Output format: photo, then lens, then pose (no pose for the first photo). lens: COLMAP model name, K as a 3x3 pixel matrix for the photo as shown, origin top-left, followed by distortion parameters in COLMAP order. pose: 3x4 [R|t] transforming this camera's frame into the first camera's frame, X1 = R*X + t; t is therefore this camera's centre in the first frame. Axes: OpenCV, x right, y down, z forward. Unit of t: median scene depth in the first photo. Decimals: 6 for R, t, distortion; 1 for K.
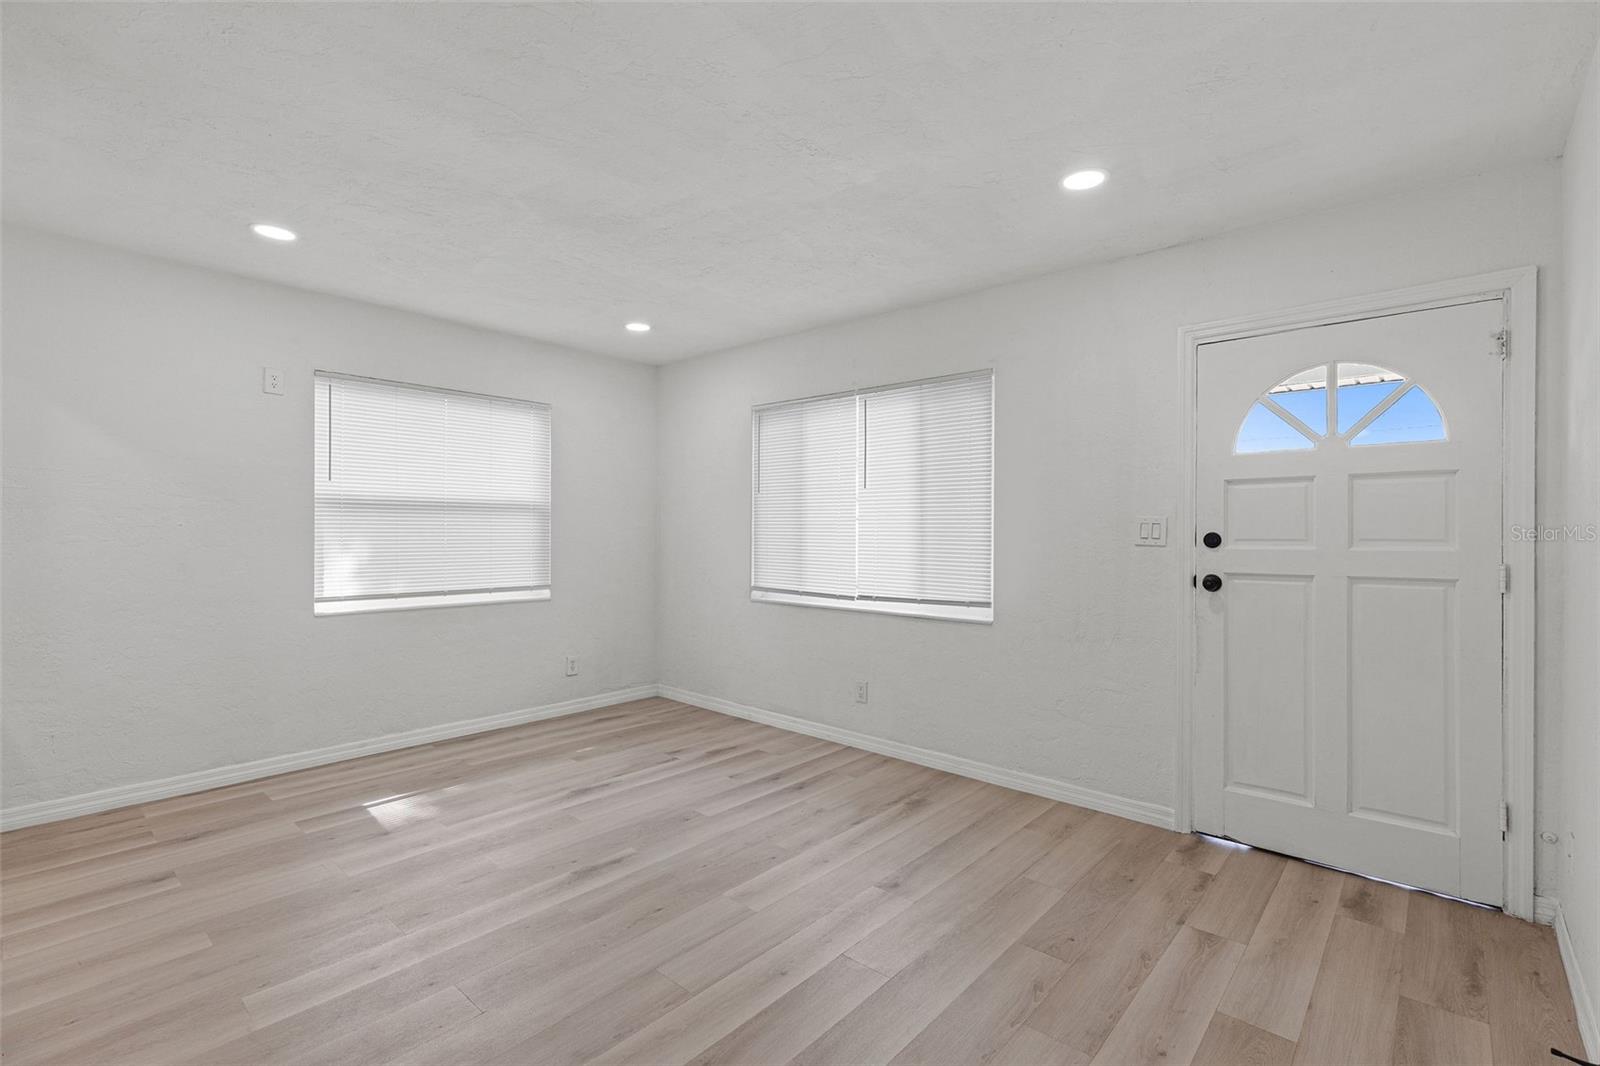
lens RADIAL K [[716.9, 0, 800.3], [0, 716.9, 532.1], [0, 0, 1]] dist [-0.001001, -0.000201]
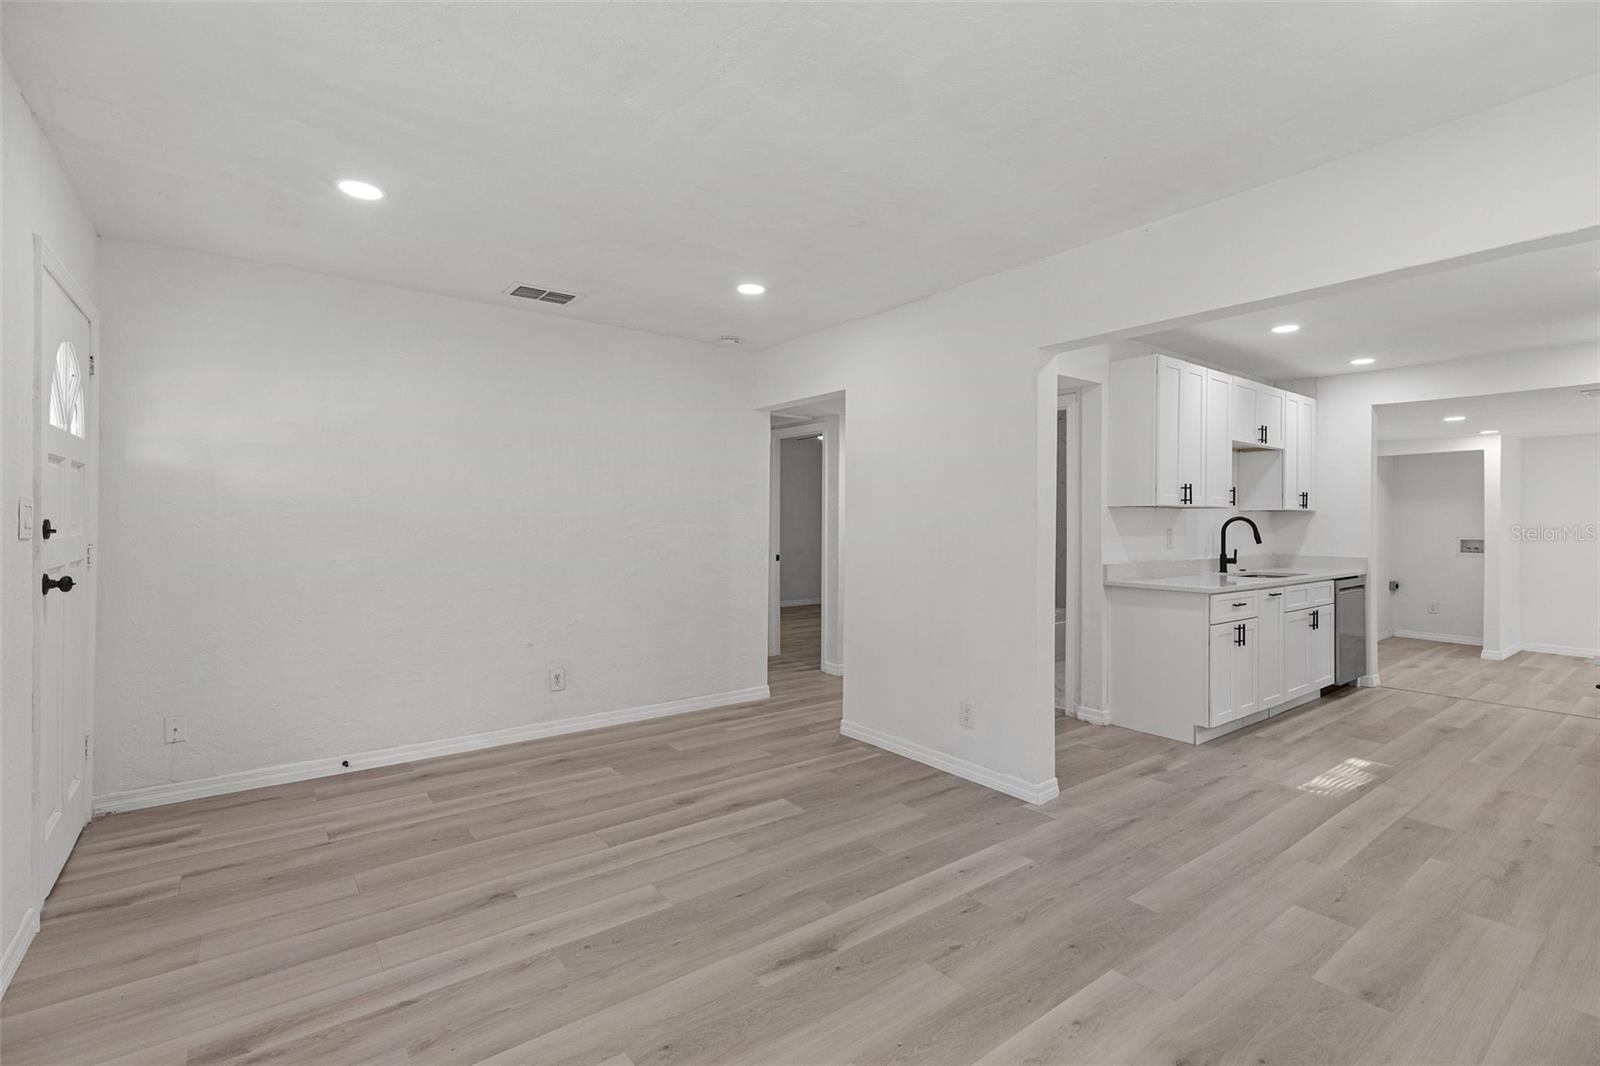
lens RADIAL K [[716.9, 0, 801.2], [0, 716.9, 527.8], [0, 0, 1]] dist [-0.001001, -0.000201]
pose [[-0.982114, -0.012432, 0.187876, -0.447983], [-0.011358, 0.999912, 0.006794, -0.009851], [-0.187944, 0.004538, -0.982169, 1.895445]]
